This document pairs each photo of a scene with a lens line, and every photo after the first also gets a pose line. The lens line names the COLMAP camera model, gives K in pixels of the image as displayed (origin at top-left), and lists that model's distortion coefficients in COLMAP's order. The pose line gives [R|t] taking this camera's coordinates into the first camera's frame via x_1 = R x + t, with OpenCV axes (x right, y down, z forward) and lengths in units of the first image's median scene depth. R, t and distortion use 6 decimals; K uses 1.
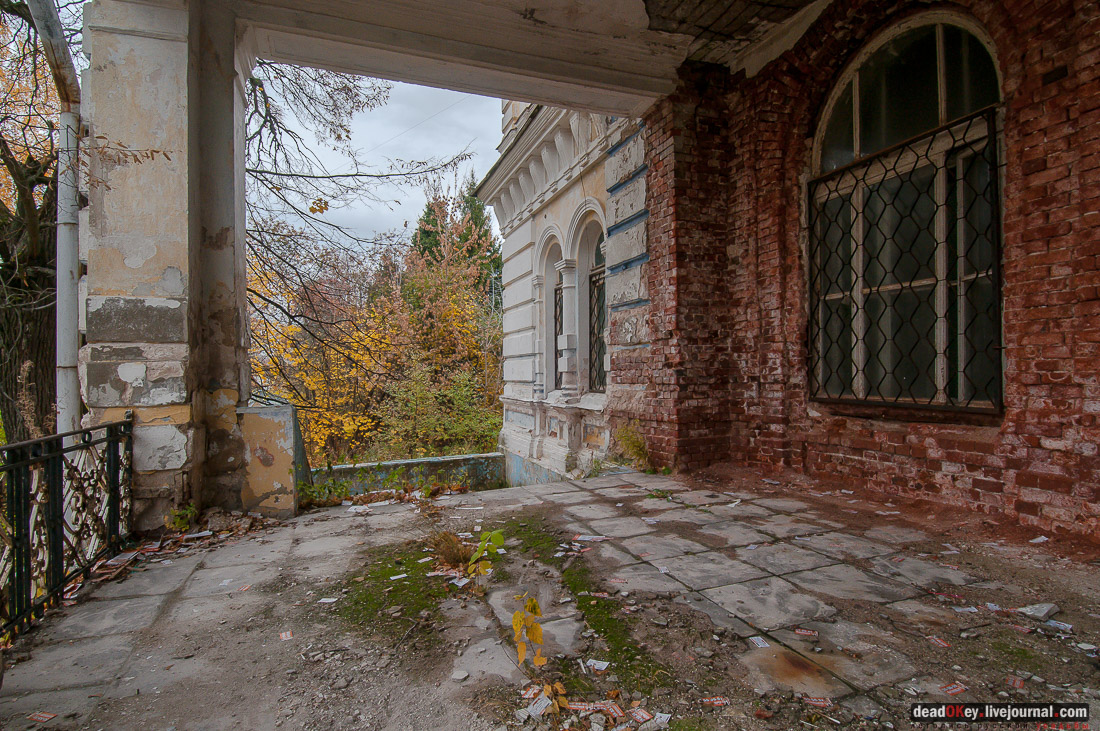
lens RADIAL K [[567.2, 0, 554.0], [0, 567.2, 367.3], [0, 0, 1]] dist [0.045565, -0.052466]
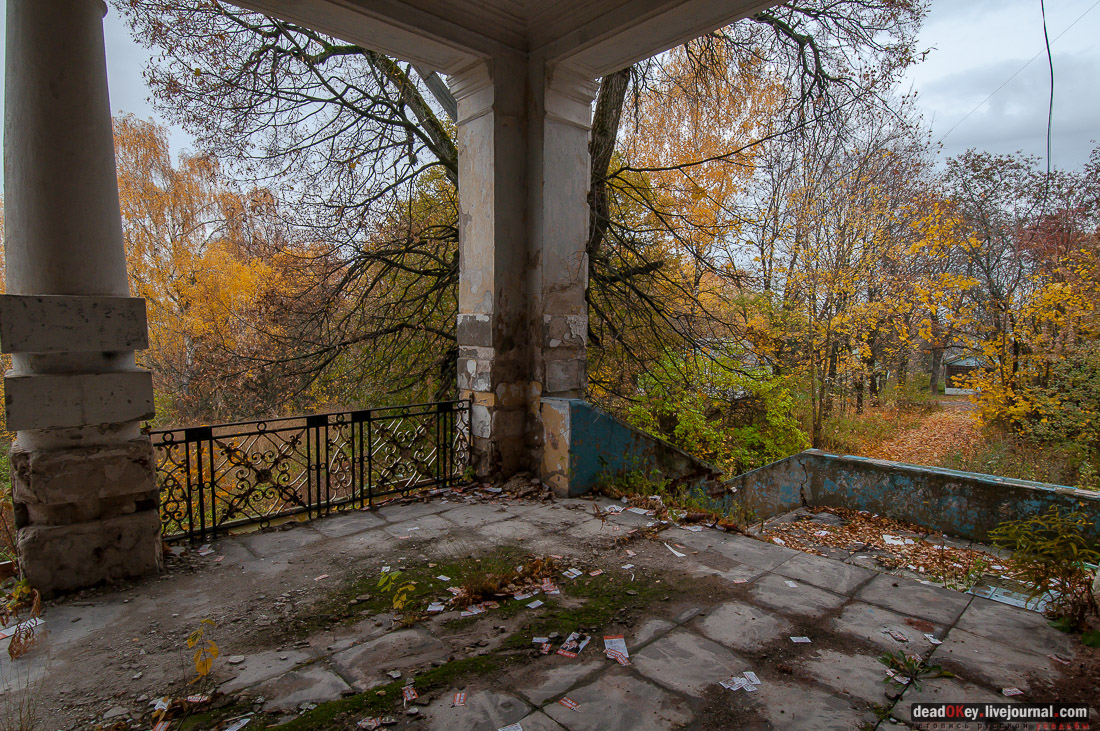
lens RADIAL K [[567.2, 0, 554.0], [0, 567.2, 367.3], [0, 0, 1]] dist [0.045565, -0.052466]
pose [[0.383454, 0.086510, -0.919499, 0.655342], [-0.002926, 0.995712, 0.092461, -0.121730], [0.923555, -0.032764, 0.382063, 0.637645]]
